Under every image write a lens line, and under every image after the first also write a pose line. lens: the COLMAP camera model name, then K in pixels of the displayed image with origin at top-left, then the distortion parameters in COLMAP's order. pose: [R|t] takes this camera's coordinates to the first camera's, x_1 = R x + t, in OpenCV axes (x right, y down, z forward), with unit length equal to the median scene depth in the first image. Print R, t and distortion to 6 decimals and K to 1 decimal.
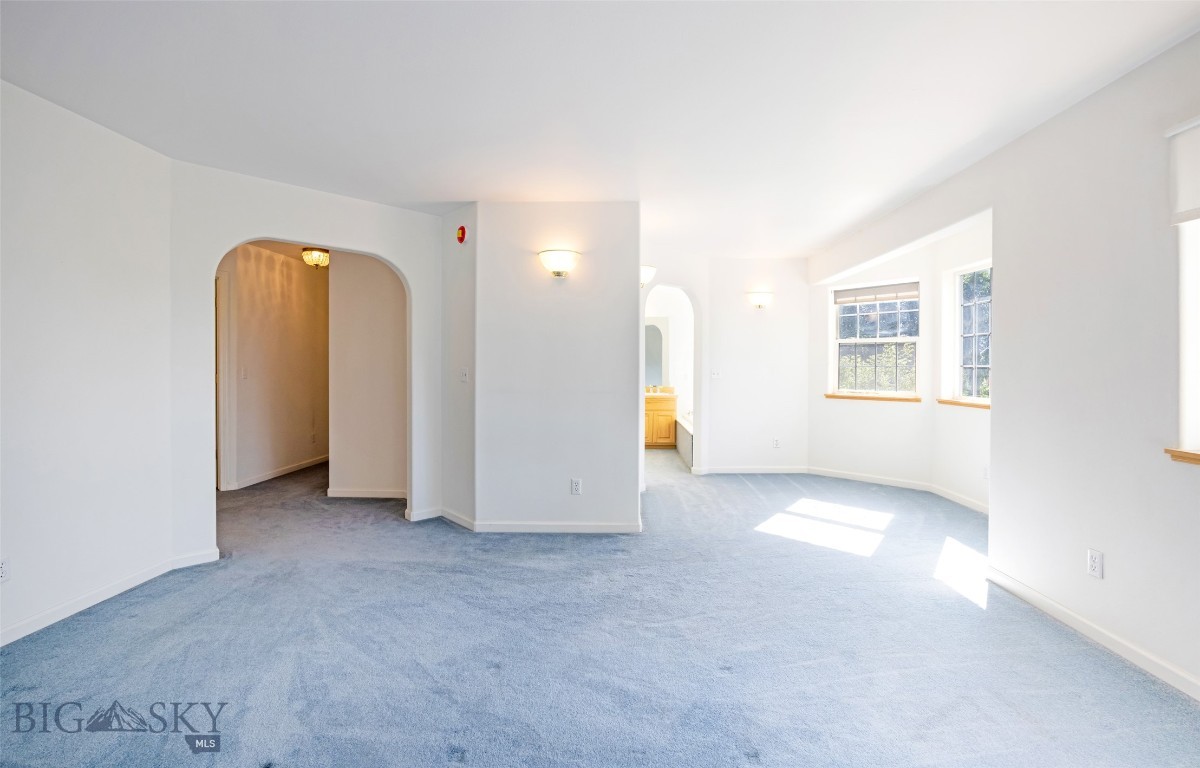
lens RADIAL K [[521.9, 0, 601.7], [0, 521.9, 377.9], [0, 0, 1]] dist [-0.019514, 0.000222]
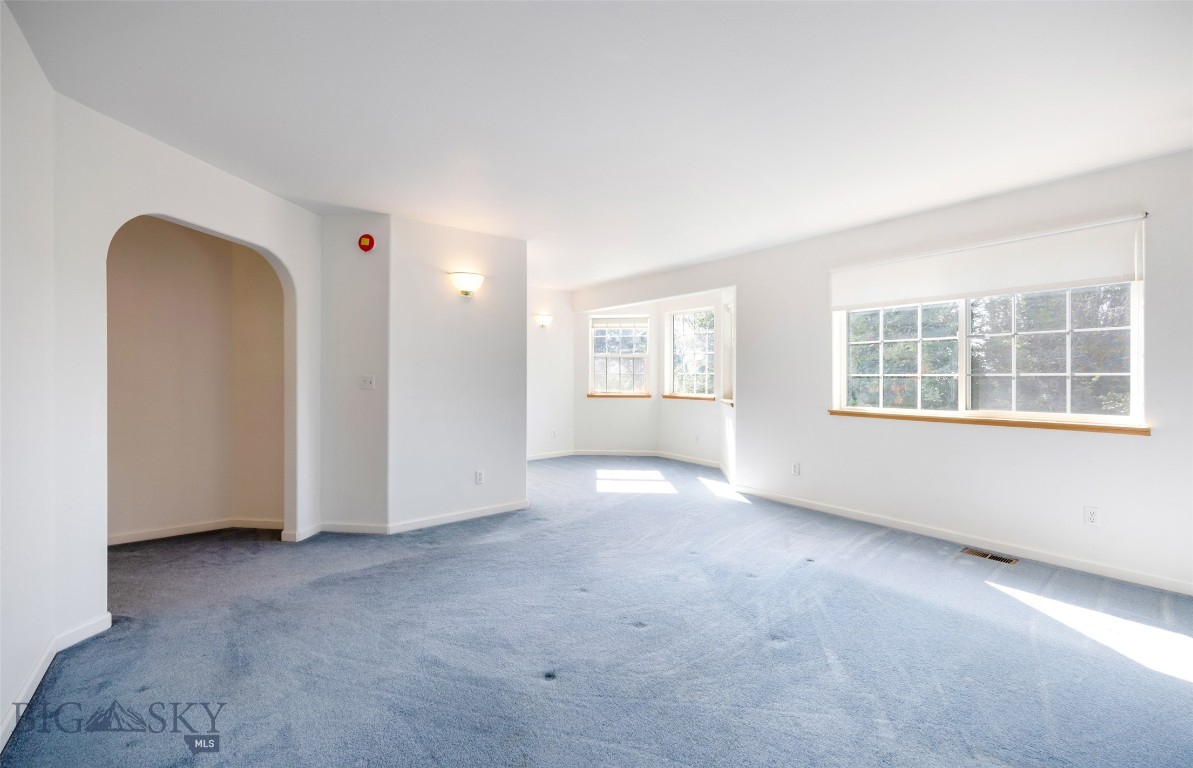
lens RADIAL K [[506.0, 0, 601.7], [0, 506.0, 377.9], [0, 0, 1]] dist [0.013619, 0.000229]
pose [[0.768701, -0.005147, 0.639588, -0.561450], [0.014221, 0.999858, -0.009046, 0.001726], [-0.639450, 0.016050, 0.768665, -0.045393]]
